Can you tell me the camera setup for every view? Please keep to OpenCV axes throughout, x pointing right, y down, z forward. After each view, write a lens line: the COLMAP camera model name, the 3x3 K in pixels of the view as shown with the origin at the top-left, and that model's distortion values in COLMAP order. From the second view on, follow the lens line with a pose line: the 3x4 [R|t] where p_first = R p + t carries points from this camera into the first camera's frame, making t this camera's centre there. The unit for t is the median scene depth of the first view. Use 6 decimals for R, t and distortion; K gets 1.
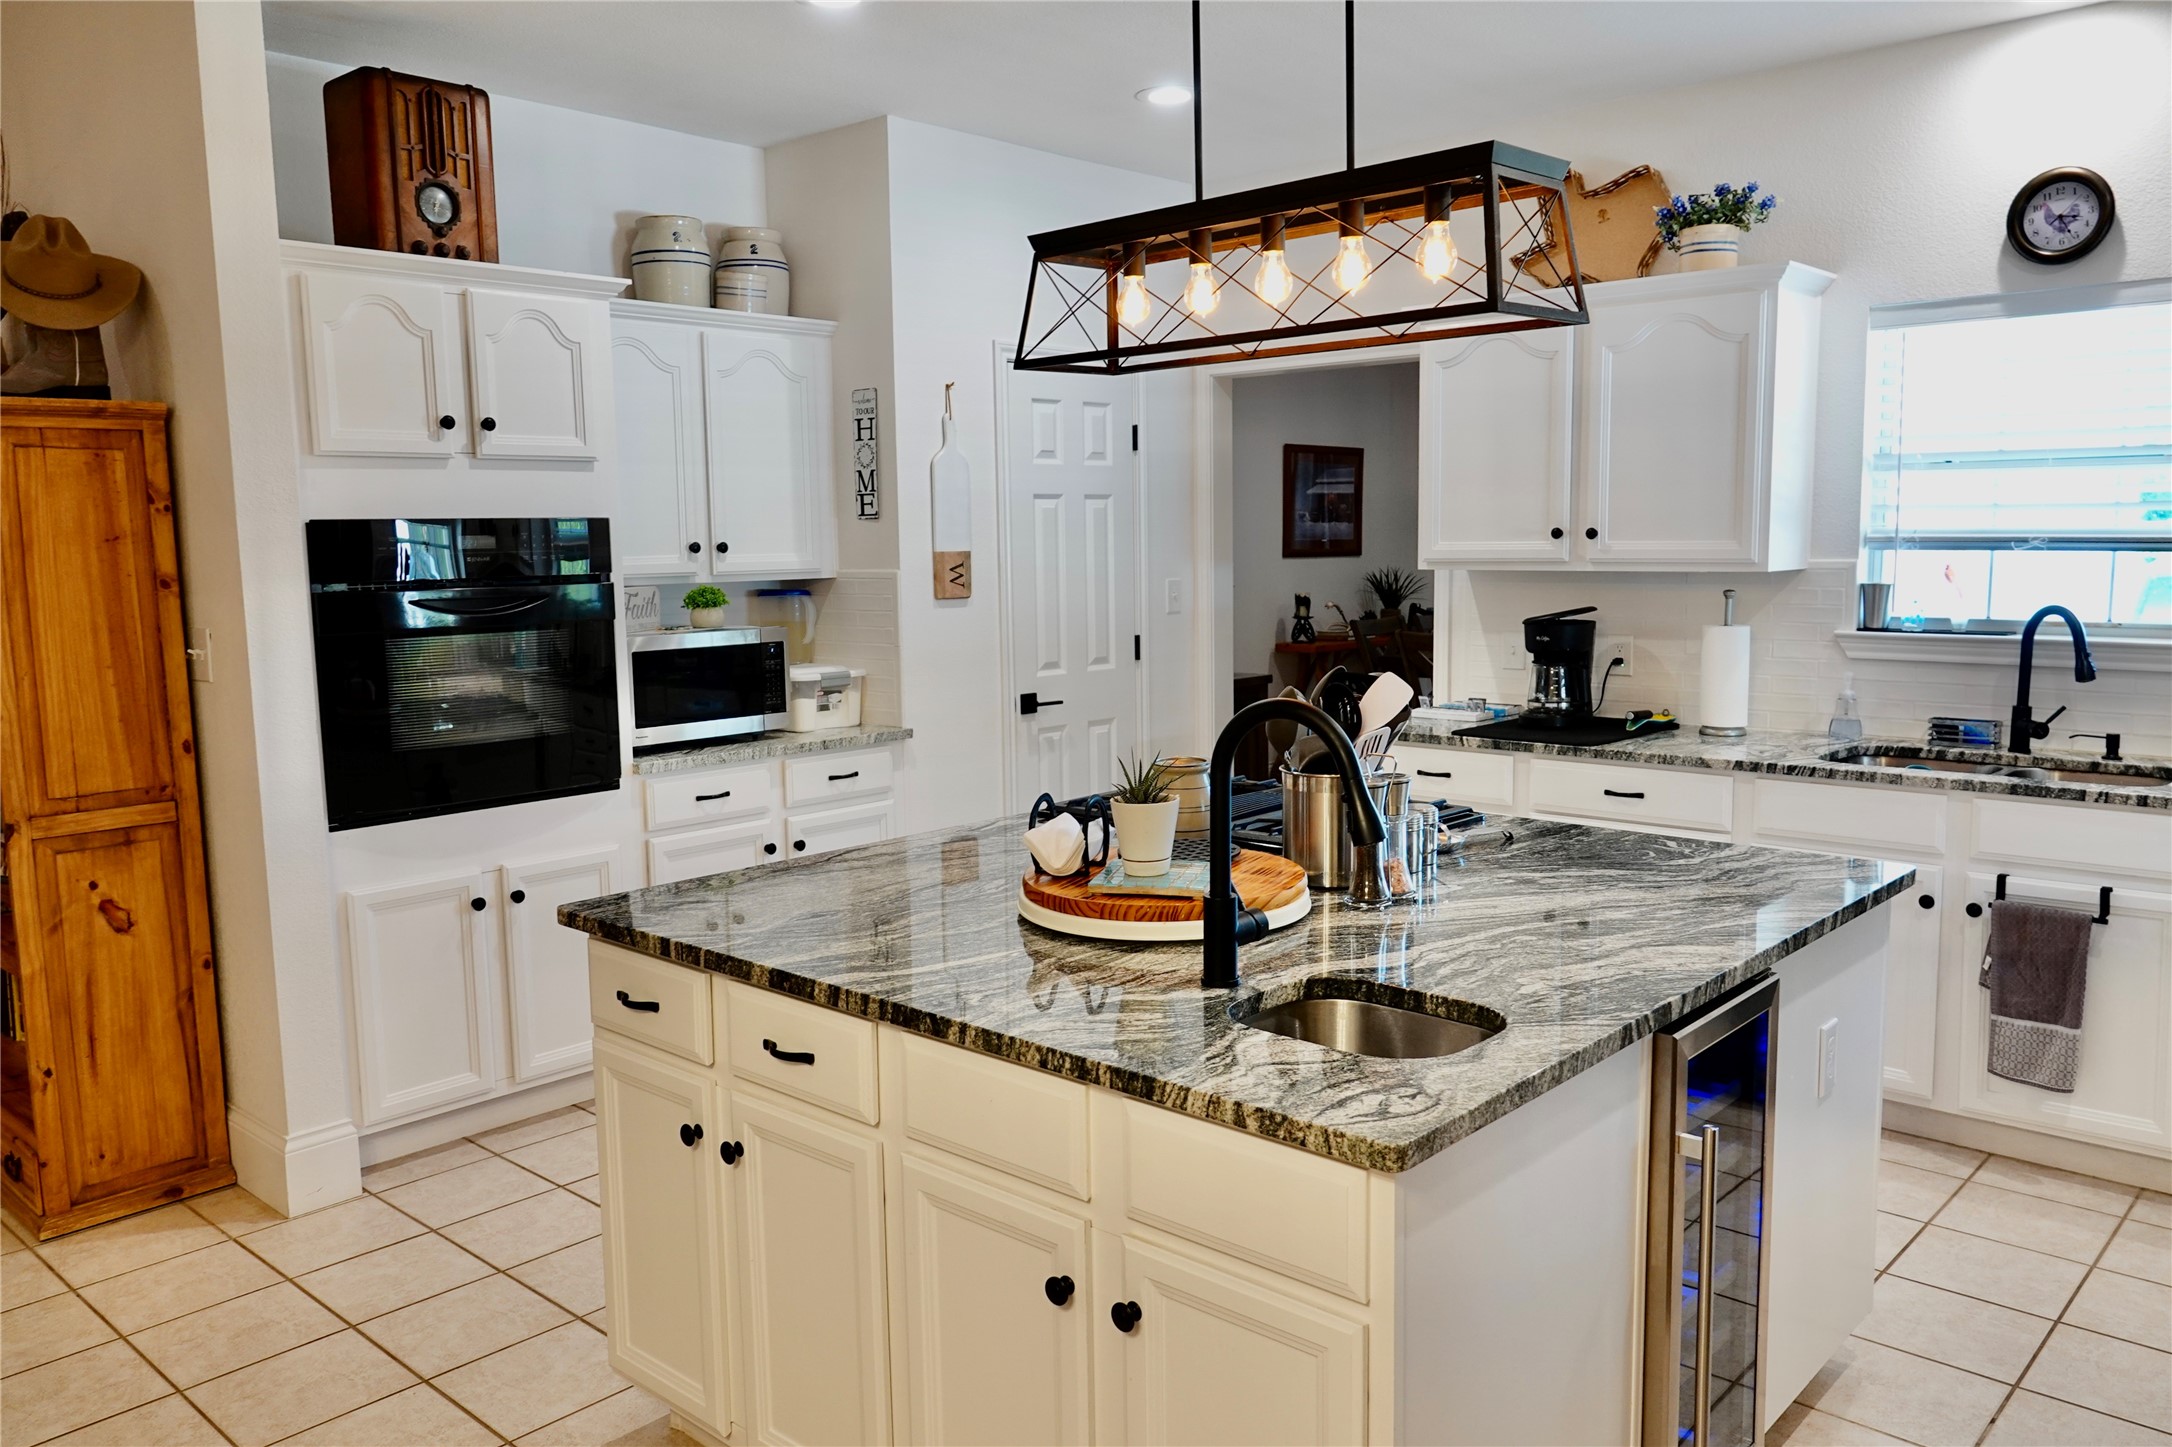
lens RADIAL K [[1627.9, 0, 1094.7], [0, 1627.9, 719.7], [0, 0, 1]] dist [0.019061, 0.003594]
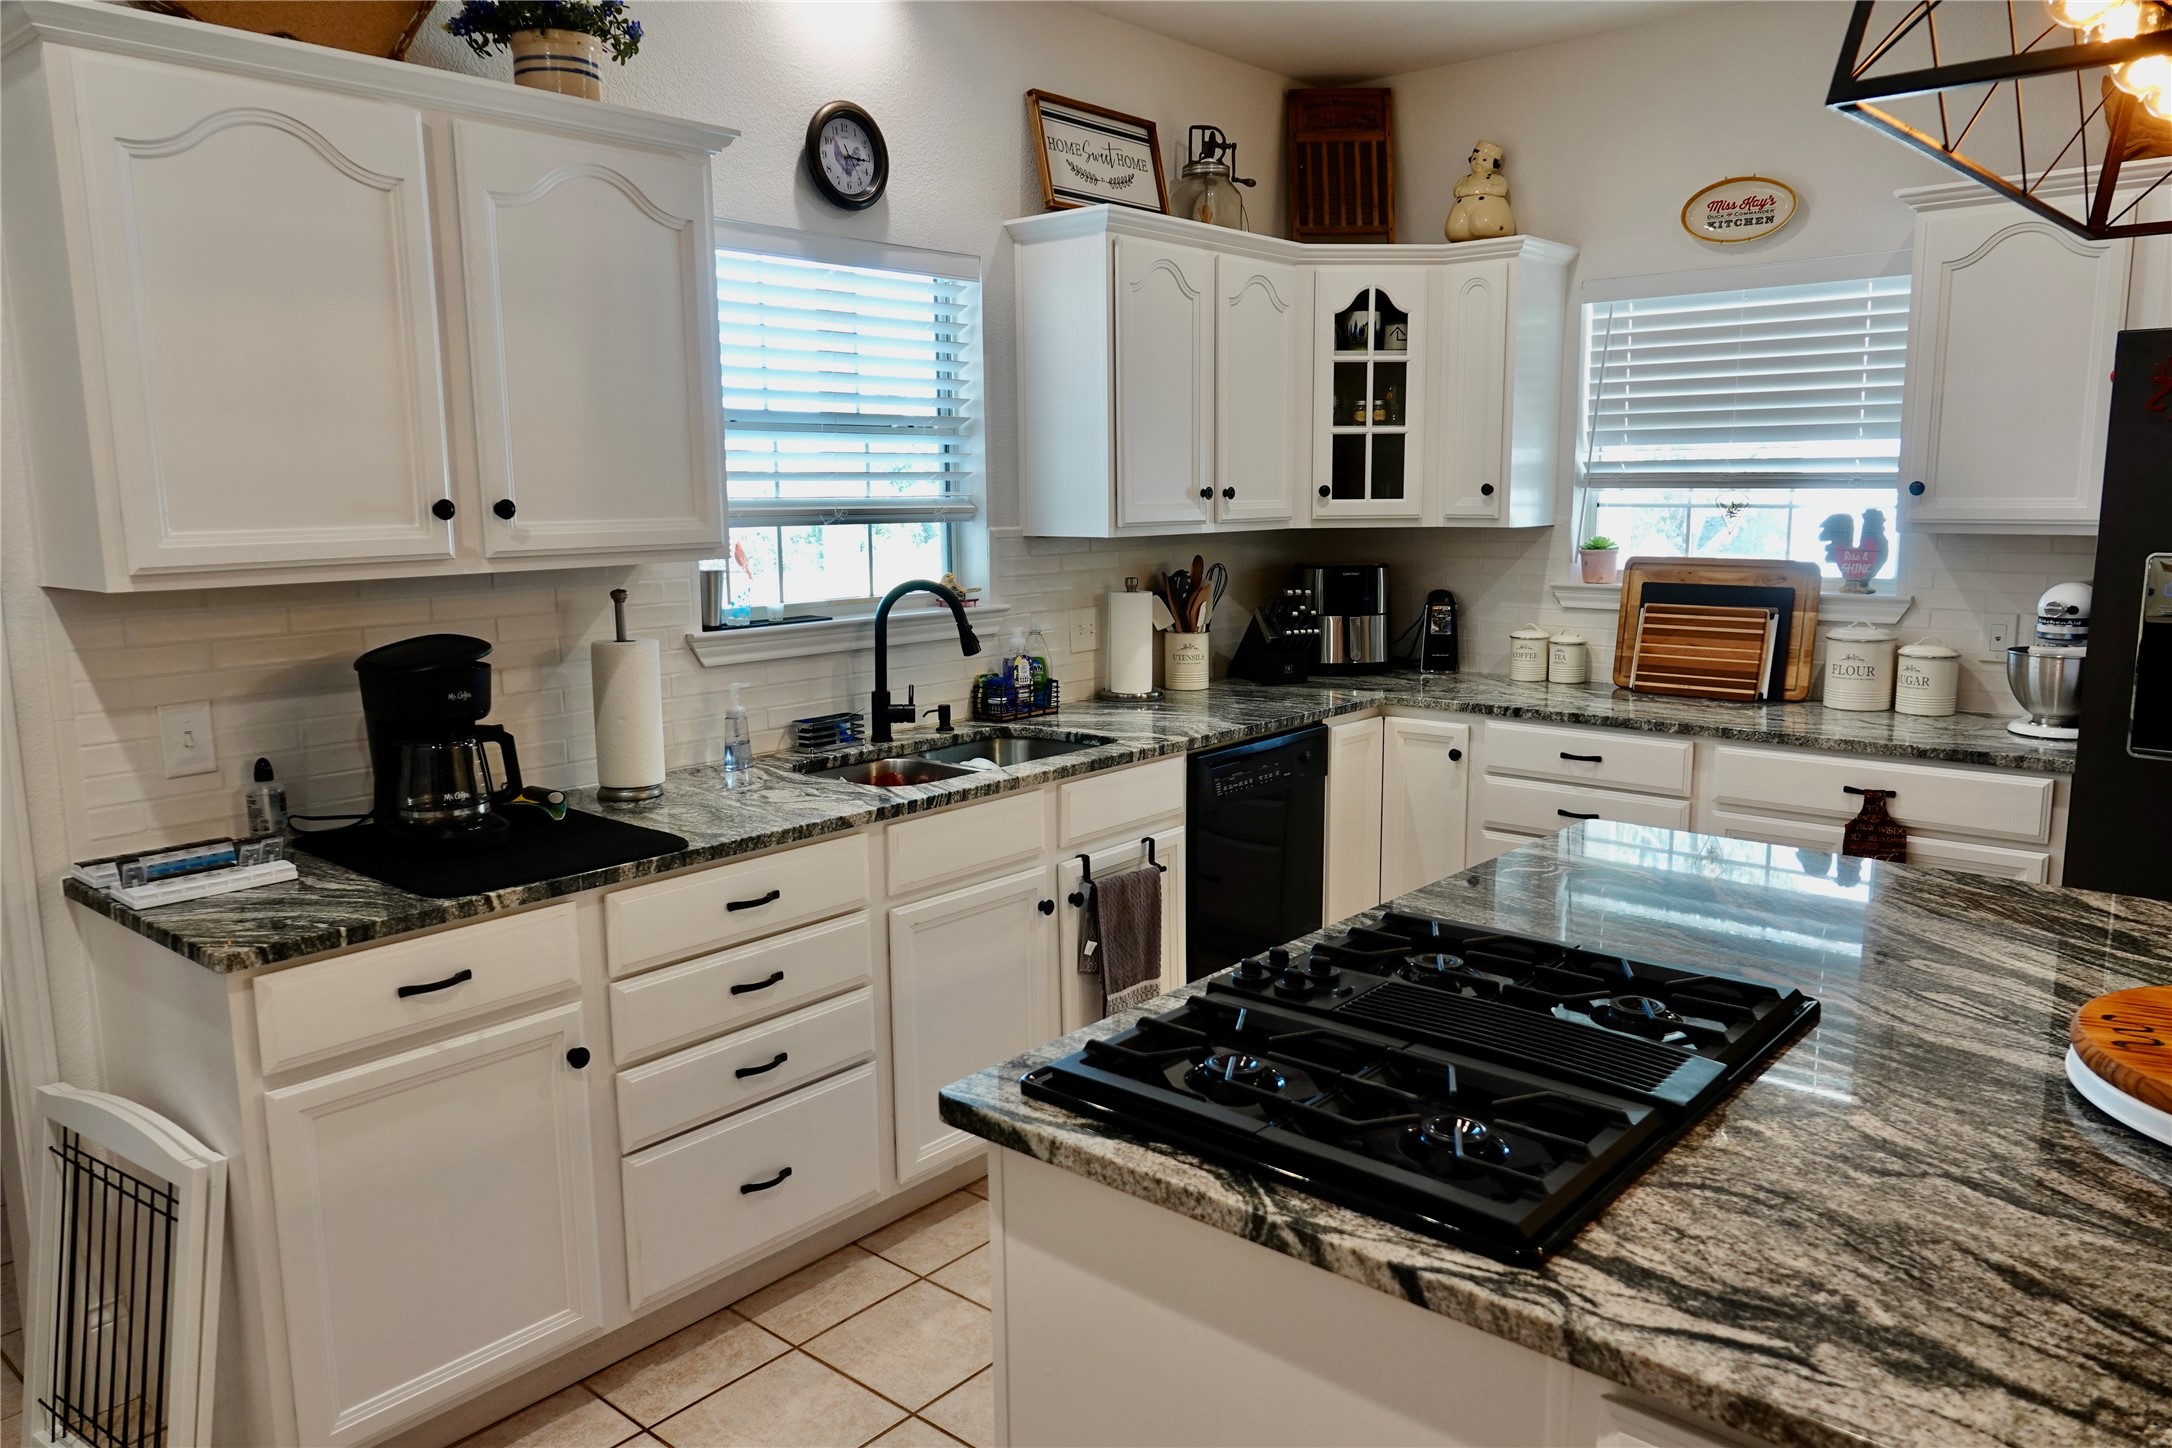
lens RADIAL K [[1532.3, 0, 1078.2], [0, 1532.3, 716.0], [0, 0, 1]] dist [0.042581, -0.014081]
pose [[-0.037002, -0.140738, 0.989355, -0.312409], [0.124629, 0.981654, 0.144303, -0.110177], [-0.991513, 0.128641, -0.018783, 0.939165]]
